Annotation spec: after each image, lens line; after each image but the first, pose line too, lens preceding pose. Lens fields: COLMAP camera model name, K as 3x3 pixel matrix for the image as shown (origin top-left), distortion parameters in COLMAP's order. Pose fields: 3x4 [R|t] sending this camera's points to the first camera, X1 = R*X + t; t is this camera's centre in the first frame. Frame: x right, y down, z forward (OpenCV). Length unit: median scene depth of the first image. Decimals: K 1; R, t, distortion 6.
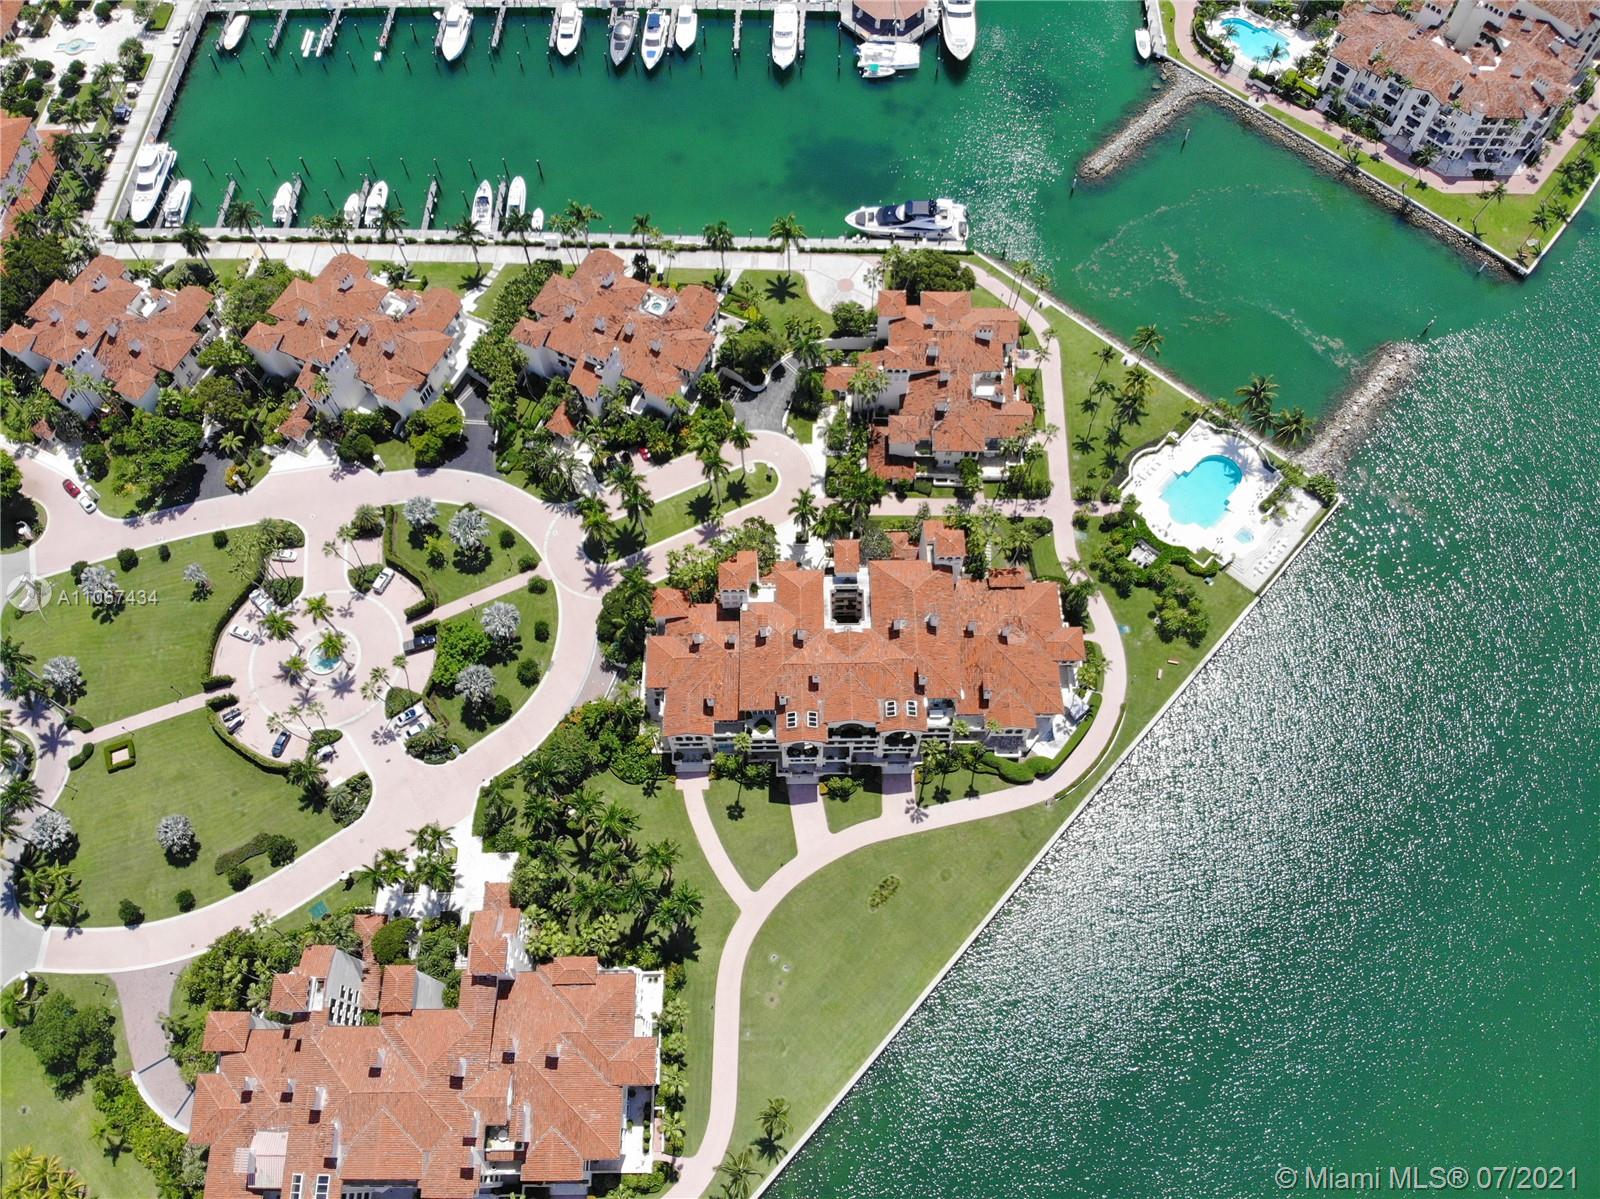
lens RADIAL K [[1165.2, 0, 831.7], [0, 1165.2, 600.0], [0, 0, 1]] dist [0.002390, -0.112824]
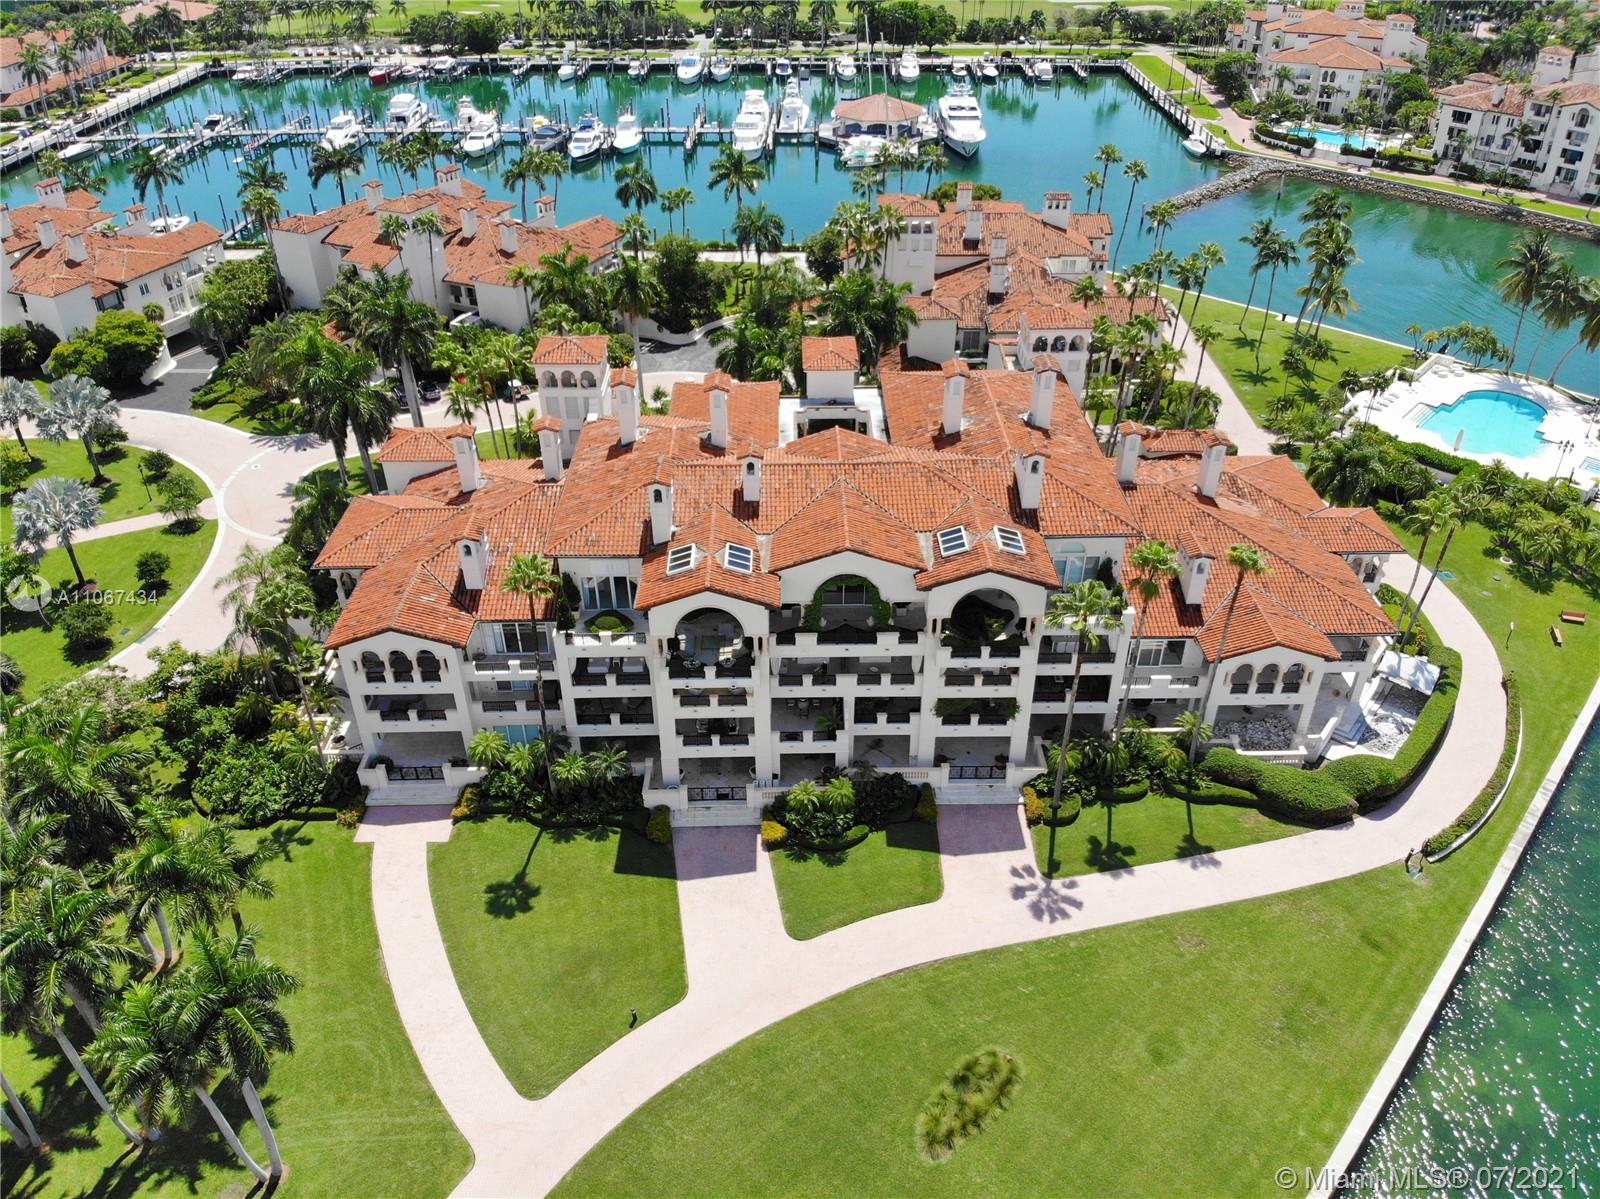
lens RADIAL K [[1165.2, 0, 831.7], [0, 1165.2, 600.0], [0, 0, 1]] dist [0.002390, -0.112824]
pose [[0.999904, -0.007964, 0.011339, 0.007226], [0.012569, 0.865731, -0.500351, 0.275749], [-0.005832, 0.500445, 0.865748, 0.660265]]
